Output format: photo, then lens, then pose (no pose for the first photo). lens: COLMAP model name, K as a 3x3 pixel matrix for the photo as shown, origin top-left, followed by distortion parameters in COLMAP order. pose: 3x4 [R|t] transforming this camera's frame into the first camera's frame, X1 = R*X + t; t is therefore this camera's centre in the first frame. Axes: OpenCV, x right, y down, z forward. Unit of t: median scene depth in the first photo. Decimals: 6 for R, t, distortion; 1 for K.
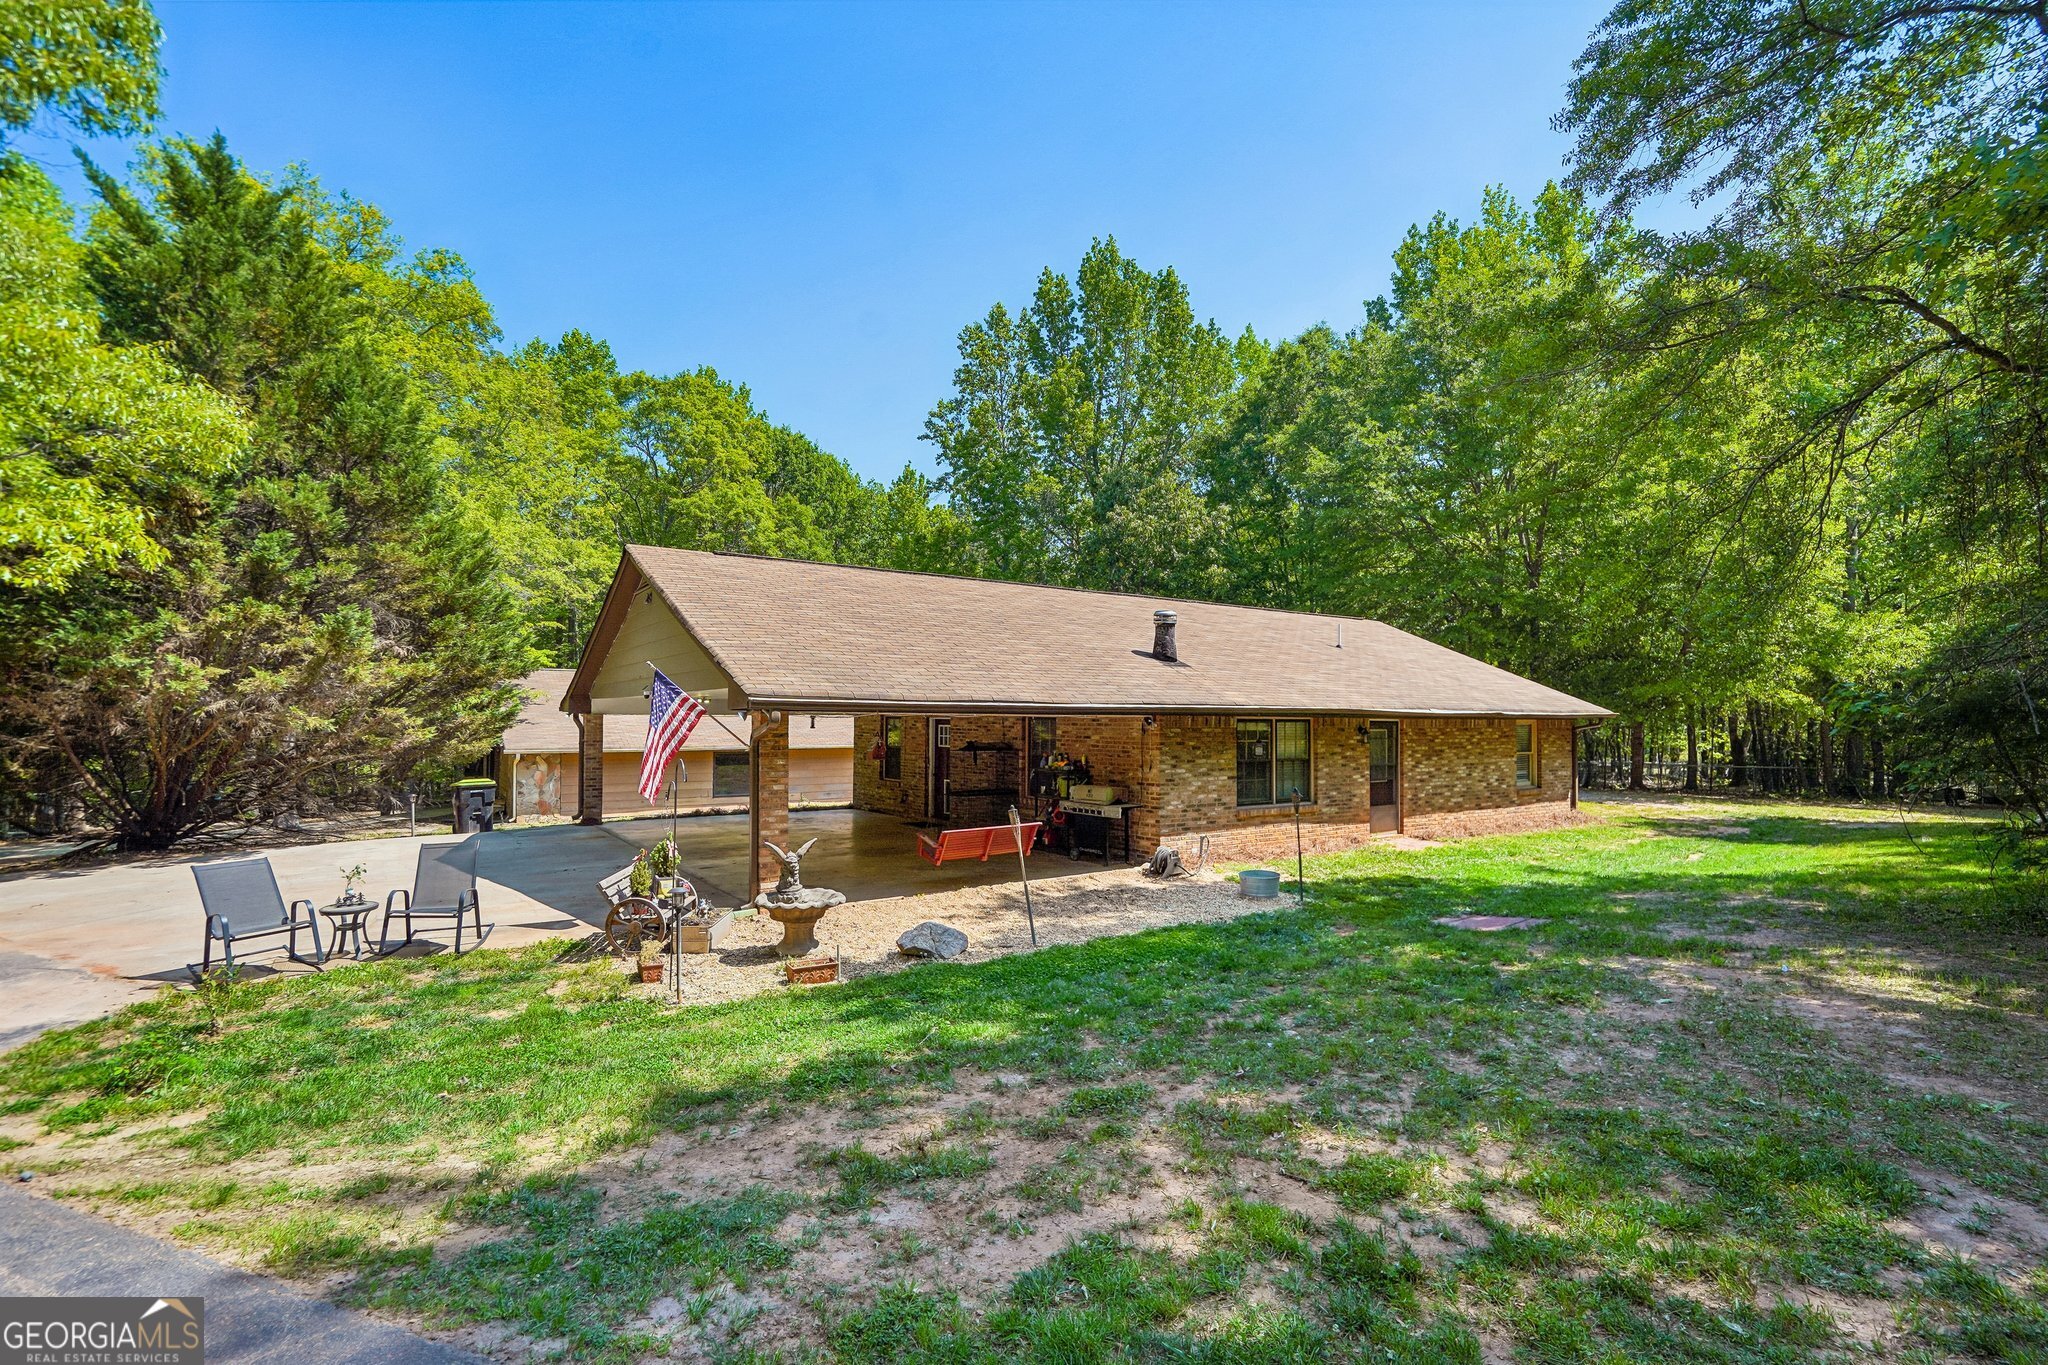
lens RADIAL K [[961.5, 0, 1022.6], [0, 961.5, 701.3], [0, 0, 1]] dist [-0.001420, 0.001161]
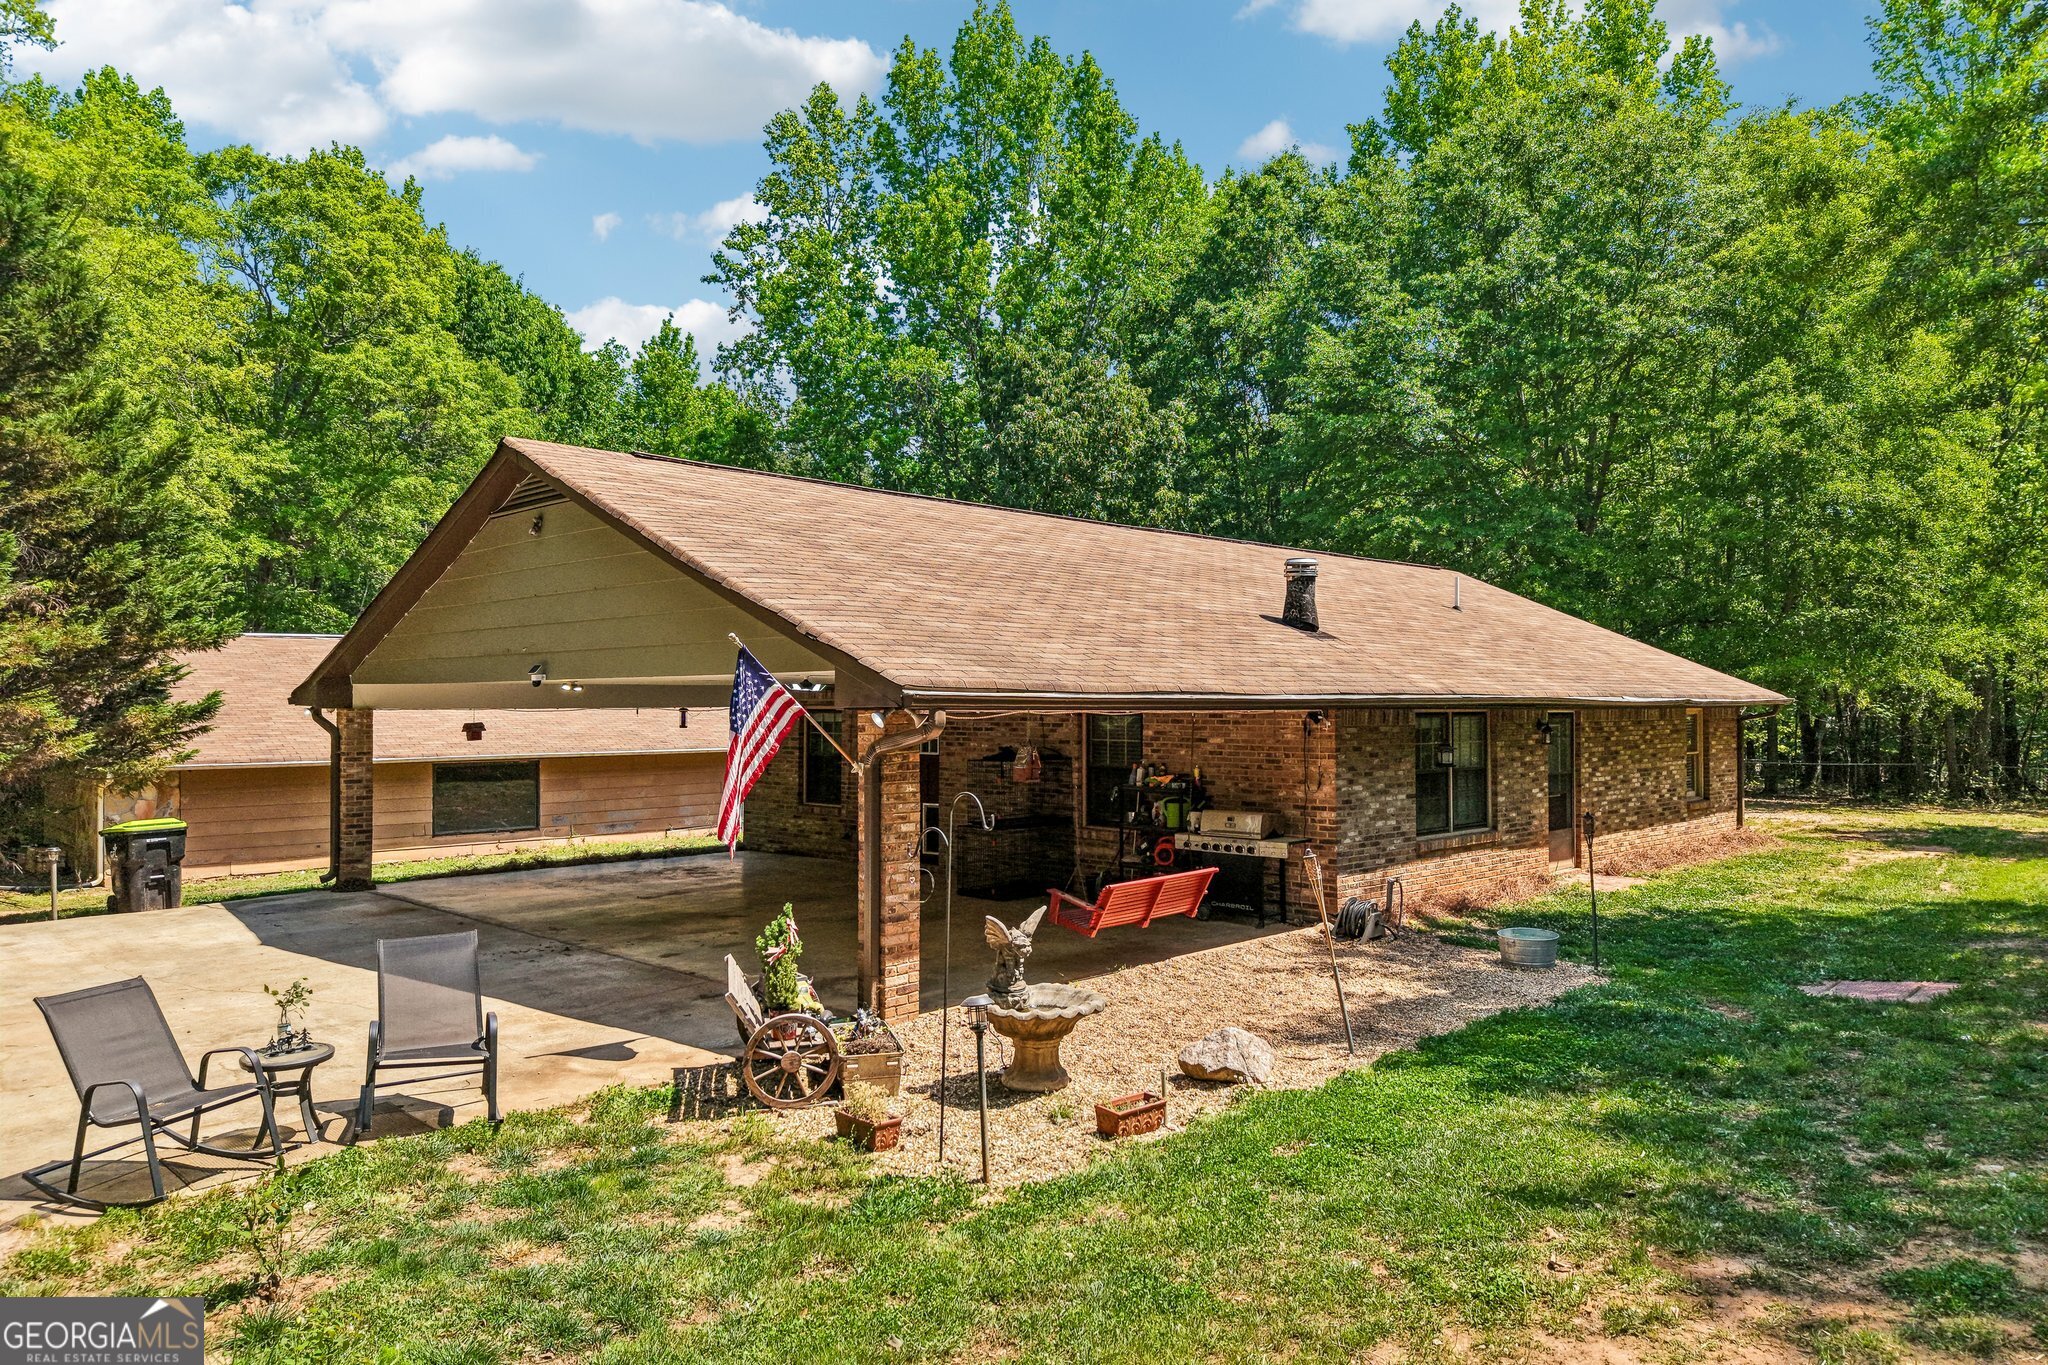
lens RADIAL K [[1403.1, 0, 1039.7], [0, 1403.1, 681.8], [0, 0, 1]] dist [0.011385, -0.002562]
pose [[0.980193, -0.002302, 0.198030, -0.190548], [0.001627, 0.999992, 0.003573, -0.006450], [-0.198037, -0.003180, 0.980189, 0.033781]]
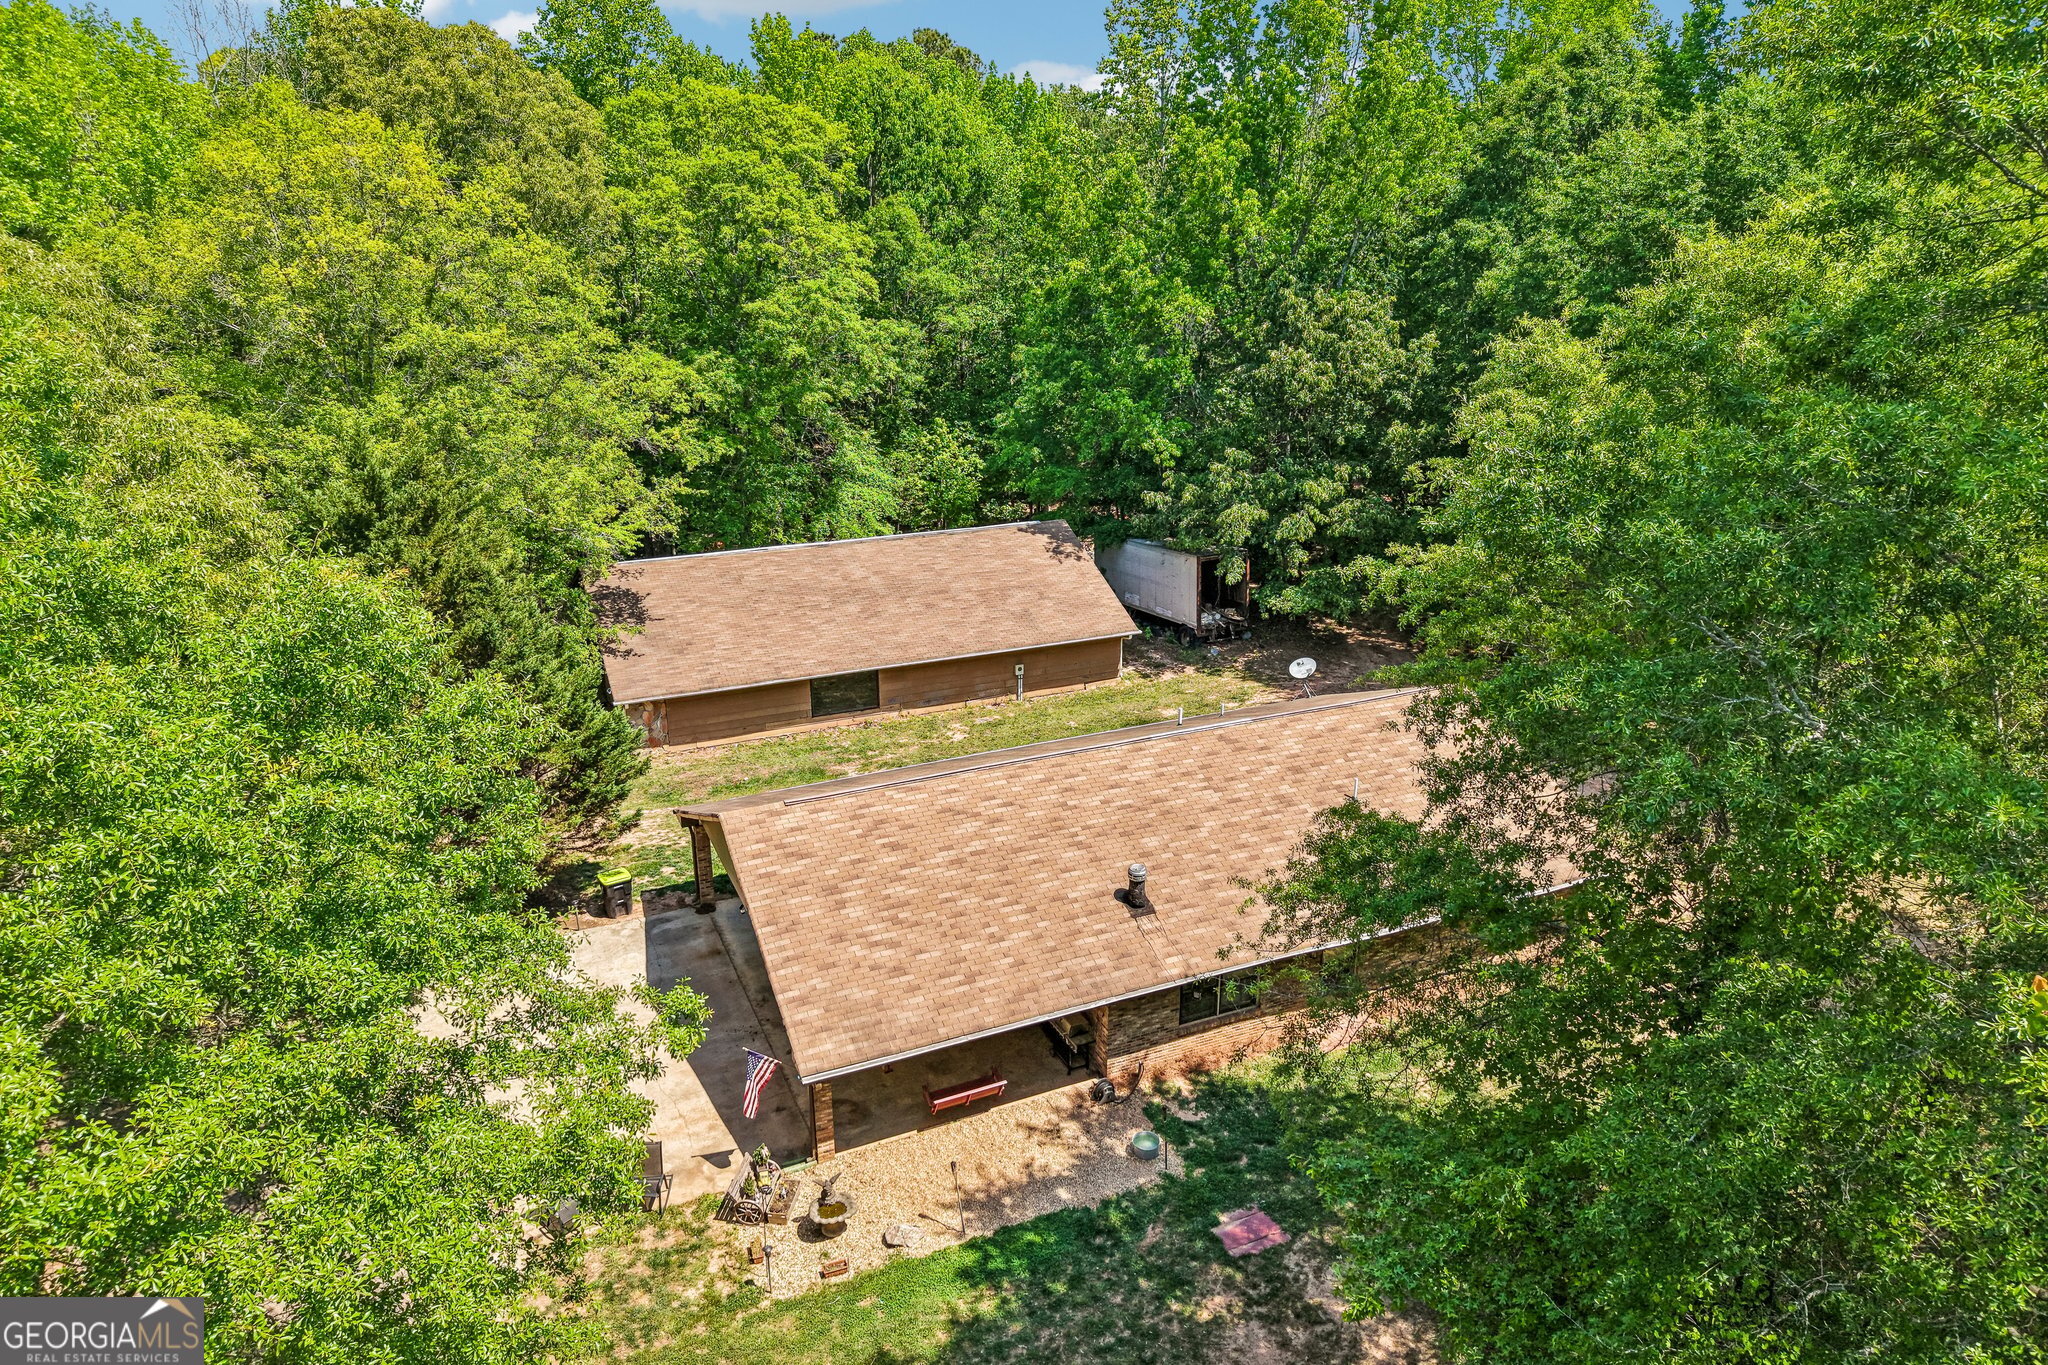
lens RADIAL K [[1441.6, 0, 1024.0], [0, 1441.6, 682.5], [0, 0, 1]] dist [0.003560, -0.000853]
pose [[0.982403, 0.059823, -0.176932, 0.250356], [0.009470, 0.930142, 0.367078, -0.784501], [0.186532, -0.362294, 0.913208, -0.487886]]
